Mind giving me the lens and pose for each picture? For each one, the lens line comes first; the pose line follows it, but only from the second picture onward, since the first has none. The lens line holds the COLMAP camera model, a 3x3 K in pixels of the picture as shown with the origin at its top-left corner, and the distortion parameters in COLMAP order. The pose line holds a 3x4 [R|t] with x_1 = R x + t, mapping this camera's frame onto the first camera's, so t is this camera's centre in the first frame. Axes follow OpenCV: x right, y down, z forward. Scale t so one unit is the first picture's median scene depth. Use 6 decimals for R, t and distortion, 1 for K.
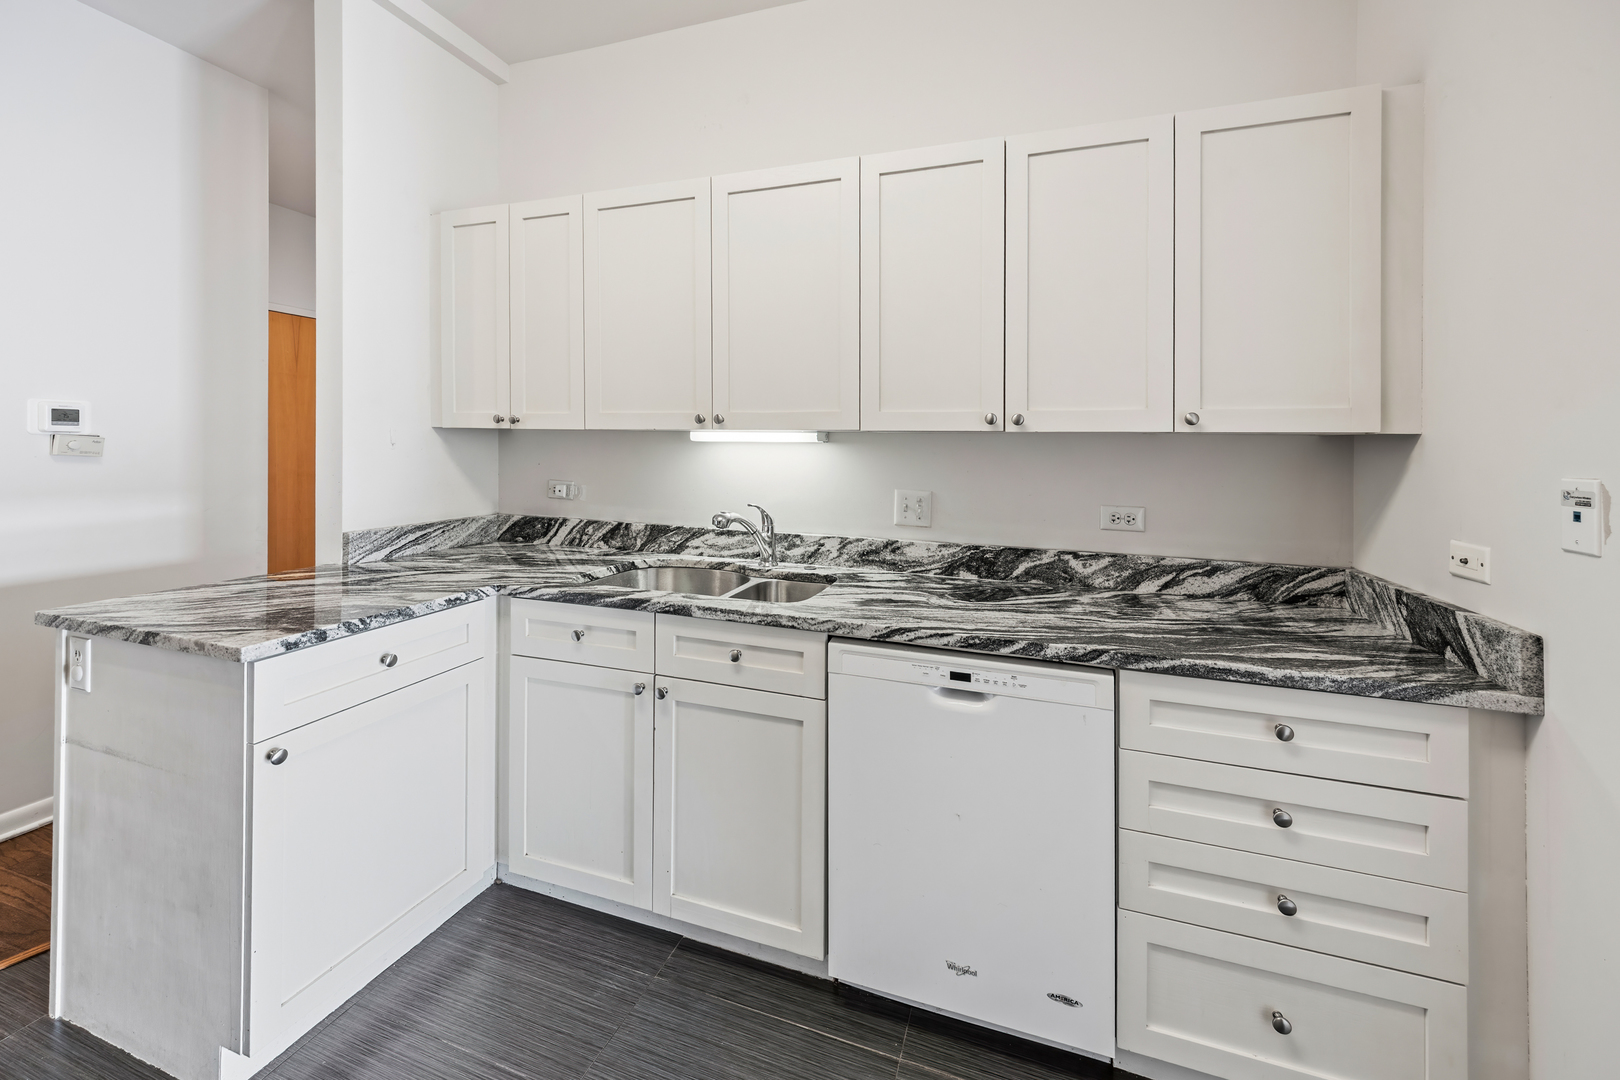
lens RADIAL K [[628.5, 0, 813.5], [0, 628.5, 453.8], [0, 0, 1]] dist [0.010318, -0.000093]
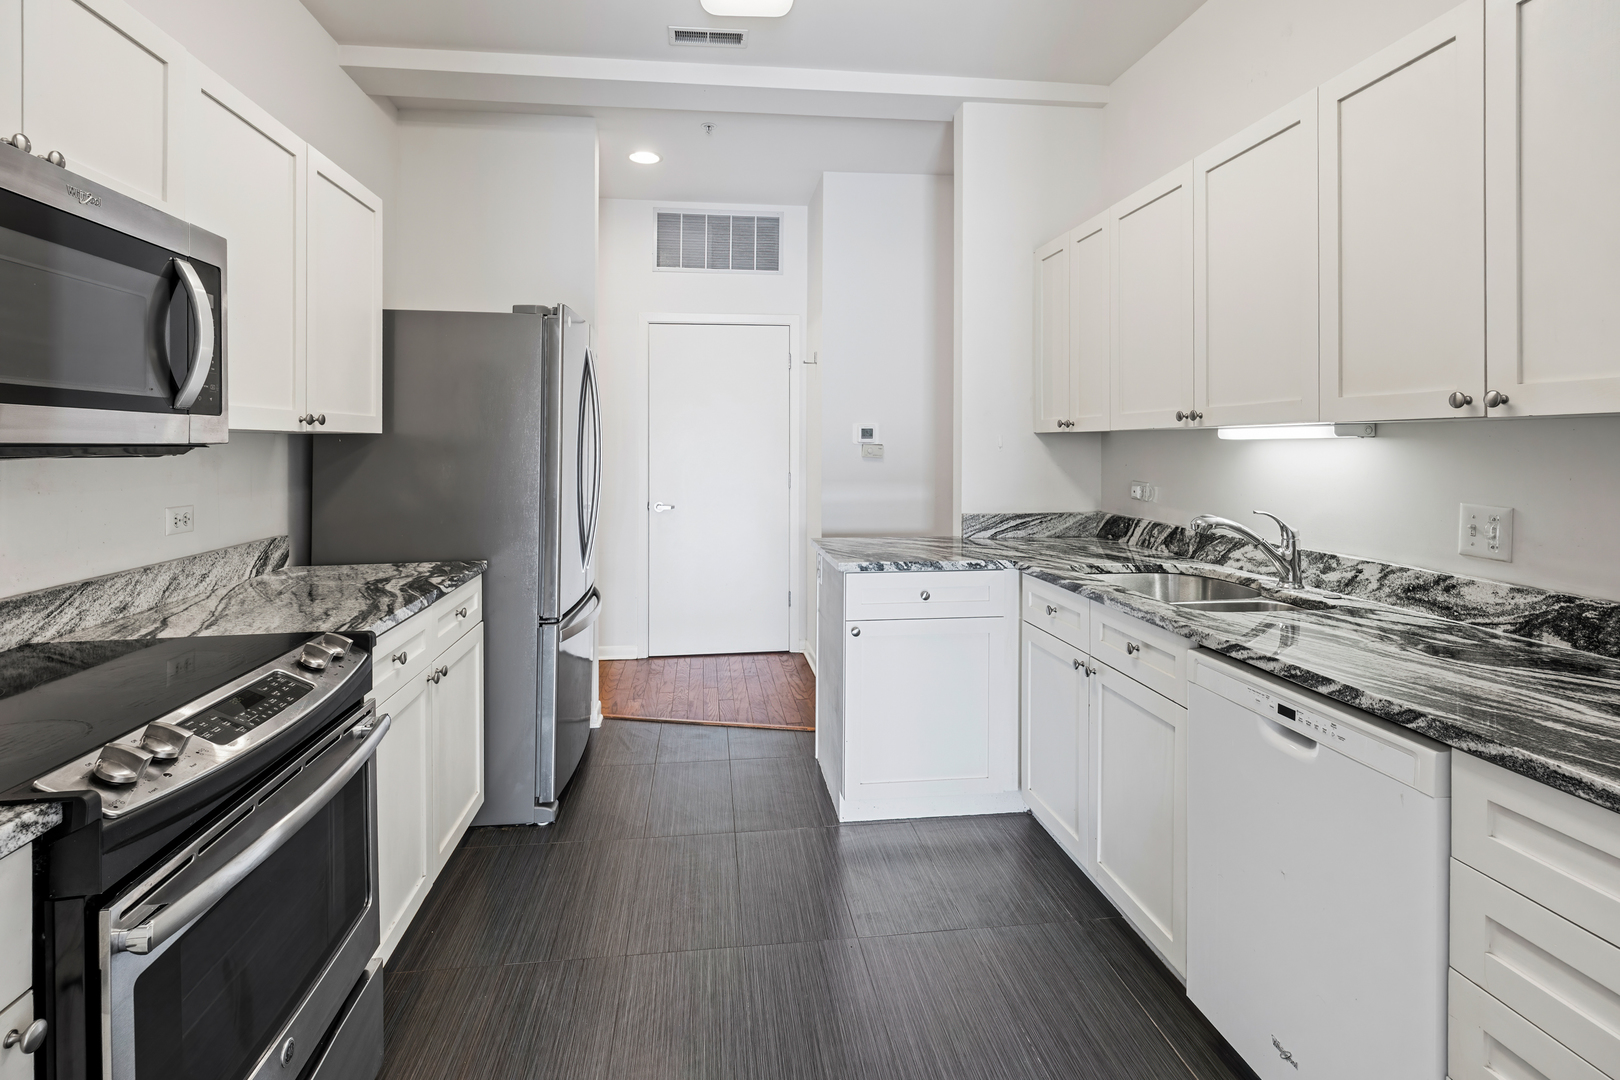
lens RADIAL K [[801.1, 0, 806.4], [0, 801.1, 441.6], [0, 0, 1]] dist [0.001497, -0.000358]
pose [[0.437622, -0.019062, -0.898957, 0.619771], [-0.001030, 0.999764, -0.021701, 0.008747], [0.899159, 0.010423, 0.437499, -0.040997]]
